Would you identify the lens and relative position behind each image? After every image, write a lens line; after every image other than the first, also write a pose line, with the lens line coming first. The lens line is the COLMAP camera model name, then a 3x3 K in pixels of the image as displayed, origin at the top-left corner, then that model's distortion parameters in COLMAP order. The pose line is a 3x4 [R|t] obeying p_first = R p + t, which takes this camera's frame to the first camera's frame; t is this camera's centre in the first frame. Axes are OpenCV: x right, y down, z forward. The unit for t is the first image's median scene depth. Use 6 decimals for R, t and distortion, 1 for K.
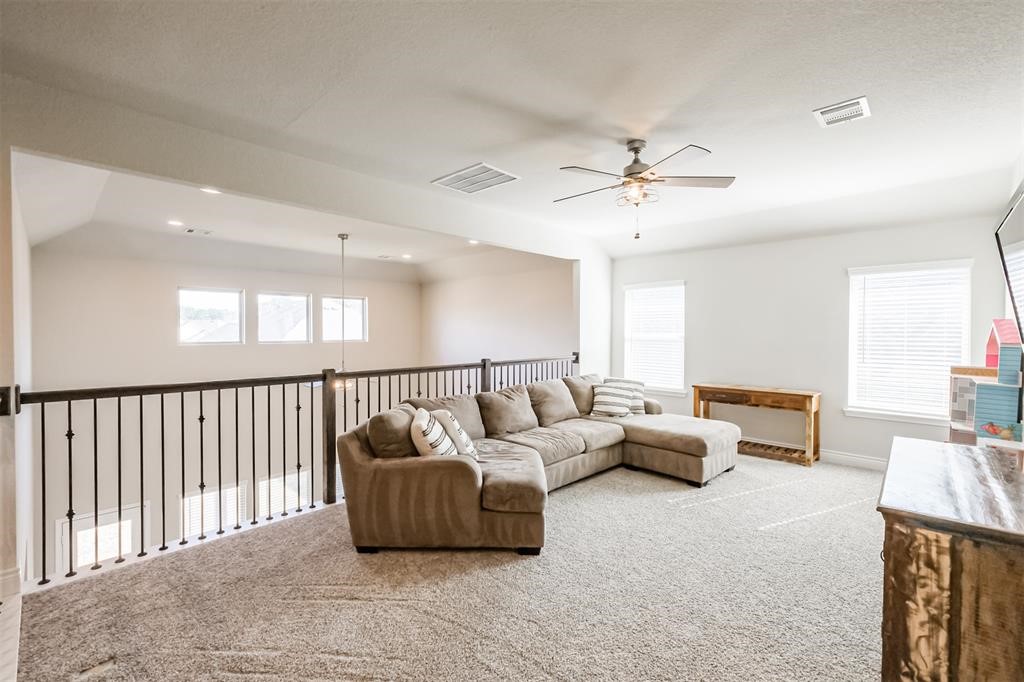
lens RADIAL K [[441.6, 0, 518.4], [0, 441.6, 333.2], [0, 0, 1]] dist [0.001750, -0.000147]
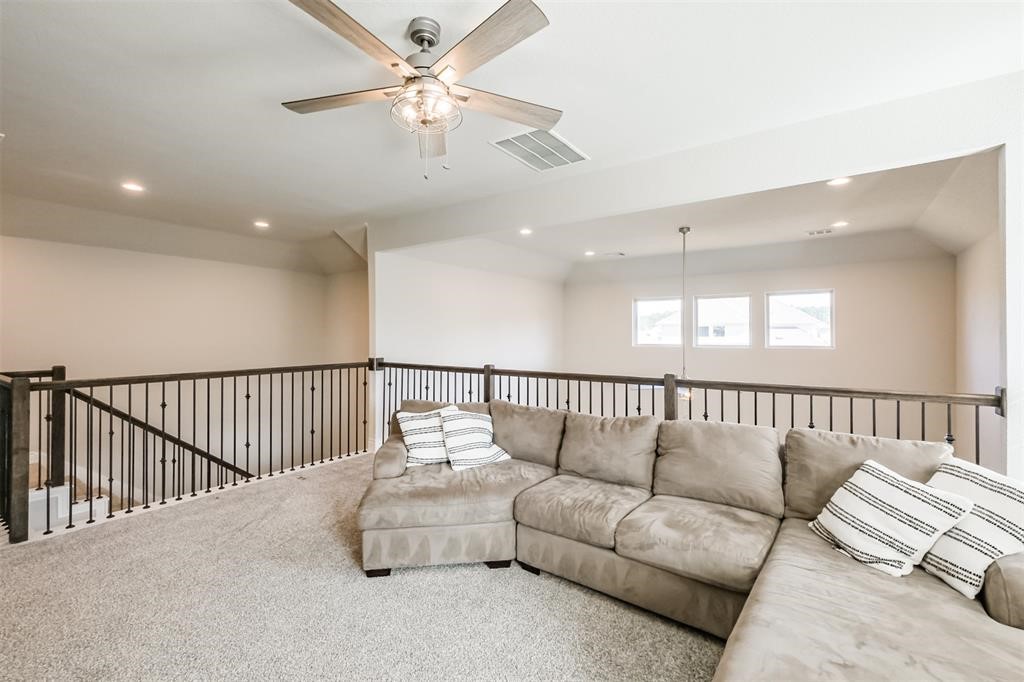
lens RADIAL K [[441.6, 0, 517.7], [0, 441.6, 339.9], [0, 0, 1]] dist [0.001750, -0.000147]
pose [[0.134664, 0.010881, -0.990832, 0.469410], [-0.007393, 0.999923, 0.009976, 0.000131], [0.990864, 0.005982, 0.134734, 0.552241]]
